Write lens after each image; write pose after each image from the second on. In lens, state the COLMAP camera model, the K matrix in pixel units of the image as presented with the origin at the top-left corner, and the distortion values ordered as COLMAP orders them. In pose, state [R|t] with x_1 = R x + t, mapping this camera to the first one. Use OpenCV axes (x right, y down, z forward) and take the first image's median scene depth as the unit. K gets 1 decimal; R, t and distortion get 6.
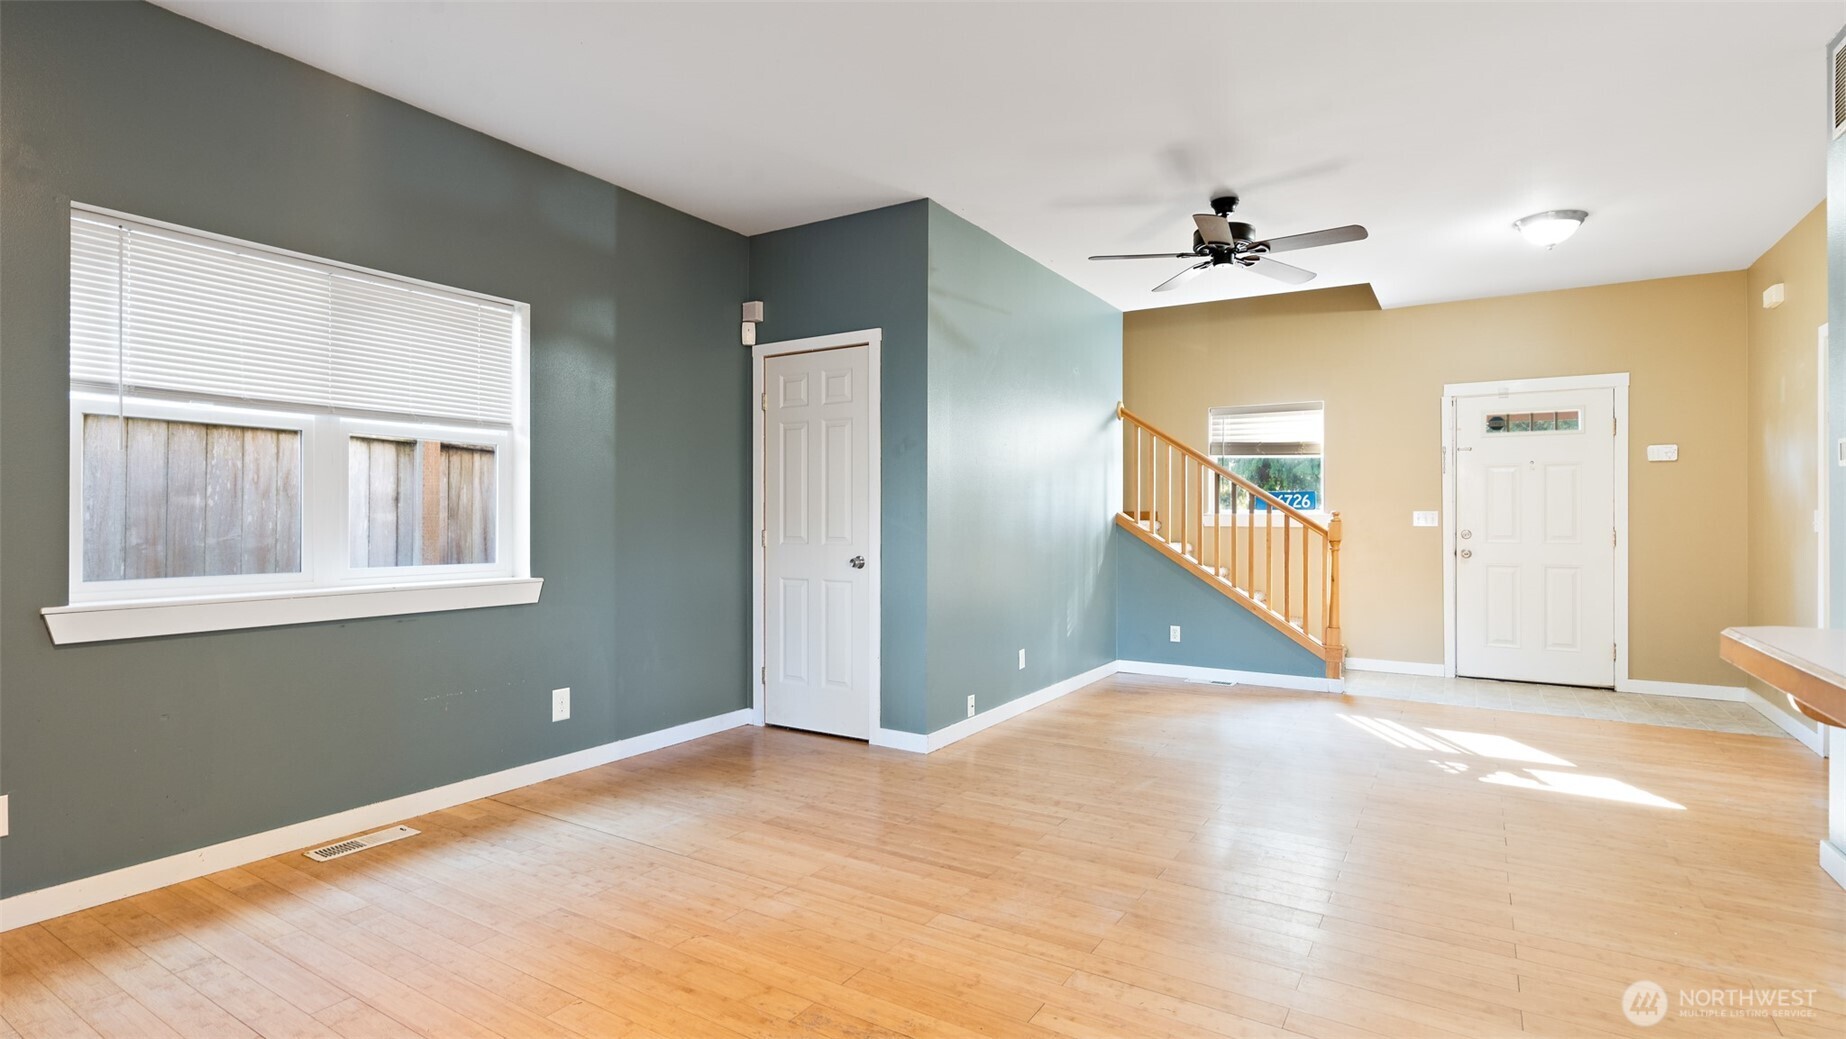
lens RADIAL K [[890.4, 0, 916.3], [0, 890.4, 518.3], [0, 0, 1]] dist [0.000119, 0.000210]
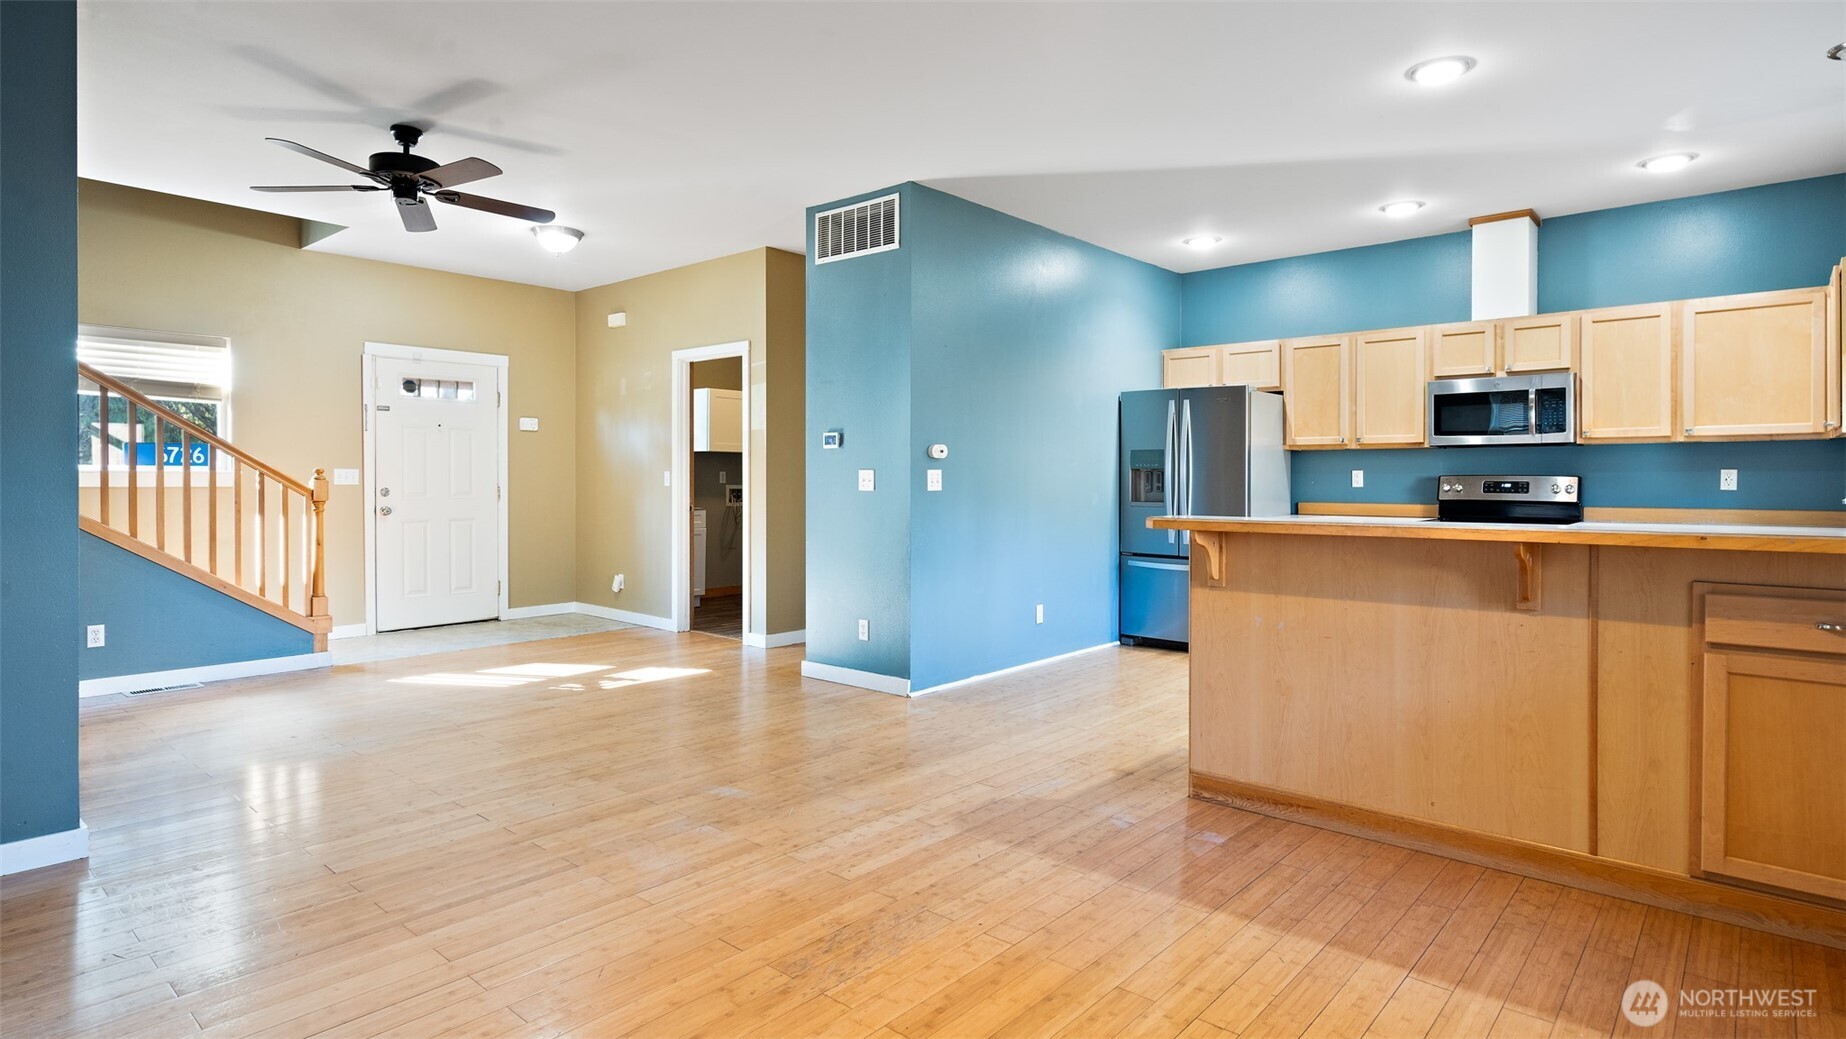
lens RADIAL K [[968.9, 0, 917.8], [0, 968.9, 488.3], [0, 0, 1]] dist [0.003944, 0.000428]
pose [[0.157032, -0.011086, 0.987531, -0.690773], [-0.002563, 0.999929, 0.011633, -0.001095], [-0.987590, -0.004357, 0.156993, 0.399182]]
